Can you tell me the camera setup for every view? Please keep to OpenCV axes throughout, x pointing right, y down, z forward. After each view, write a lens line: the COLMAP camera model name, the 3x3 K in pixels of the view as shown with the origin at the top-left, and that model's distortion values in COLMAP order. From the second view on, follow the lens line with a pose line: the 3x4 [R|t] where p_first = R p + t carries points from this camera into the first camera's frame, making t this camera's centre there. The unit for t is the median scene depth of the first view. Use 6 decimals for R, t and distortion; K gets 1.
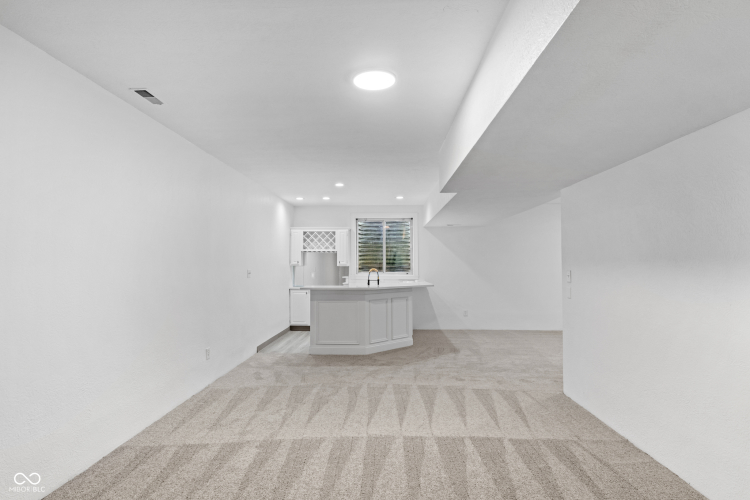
lens RADIAL K [[410.2, 0, 375.0], [0, 410.2, 250.0], [0, 0, 1]] dist [-0.003271, -0.000286]
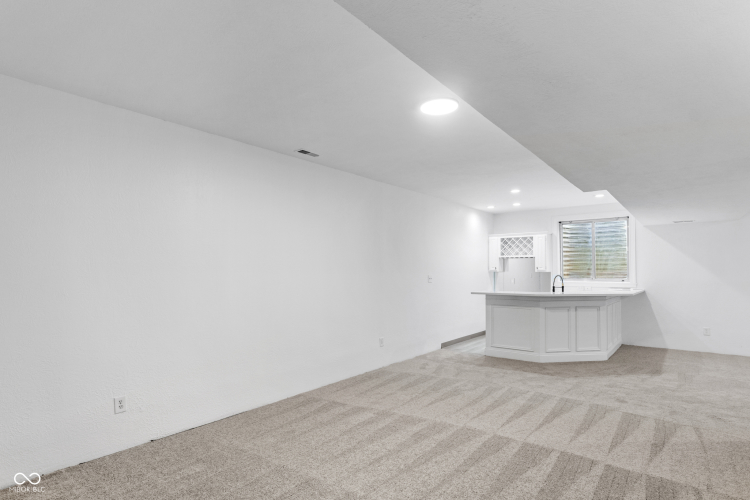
lens RADIAL K [[401.9, 0, 371.2], [0, 401.9, 270.2], [0, 0, 1]] dist [-0.001502, -0.000366]
pose [[0.804327, -0.003677, -0.594175, 0.212349], [0.024700, 0.999323, 0.027251, -0.001102], [0.593673, -0.036594, 0.803874, -0.000693]]
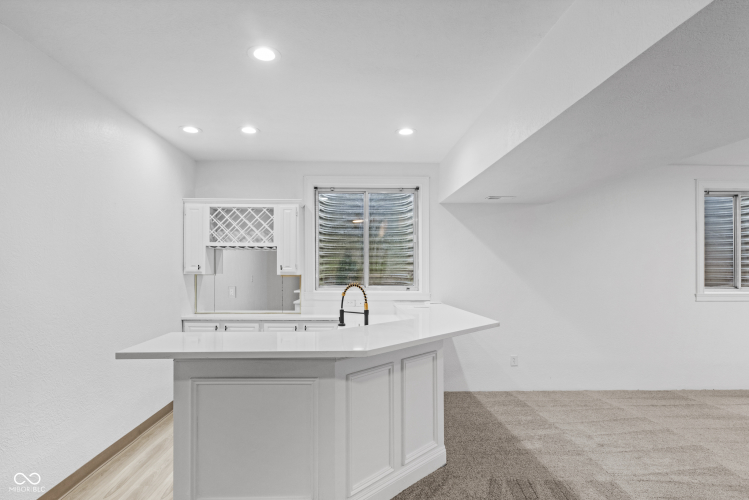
lens RADIAL K [[401.4, 0, 370.7], [0, 401.4, 270.2], [0, 0, 1]] dist [-0.001502, -0.000366]
pose [[0.996437, 0.004474, 0.084219, -0.022509], [-0.007418, 0.999371, 0.034680, 0.019097], [-0.084011, -0.035181, 0.995844, 0.637961]]
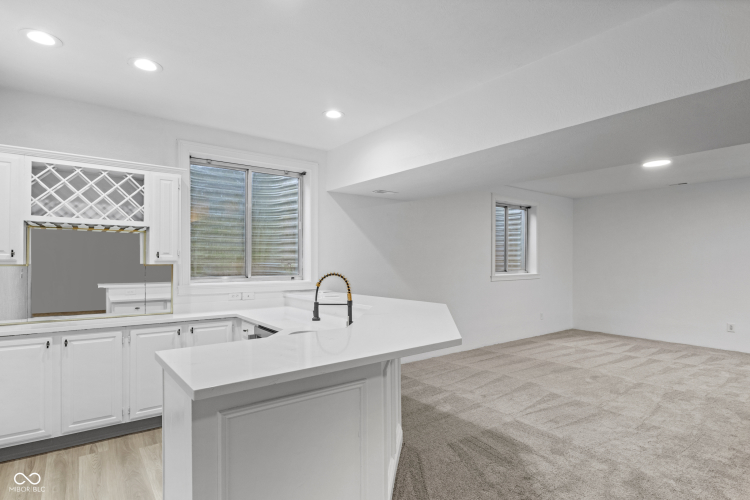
lens RADIAL K [[392.9, 0, 378.8], [0, 392.9, 262.5], [0, 0, 1]] dist [-0.001044, 0.000271]
pose [[0.756240, -0.001214, 0.654293, -0.226118], [-0.025910, 0.999158, 0.031801, 0.025318], [-0.653781, -0.041002, 0.755572, 0.751055]]
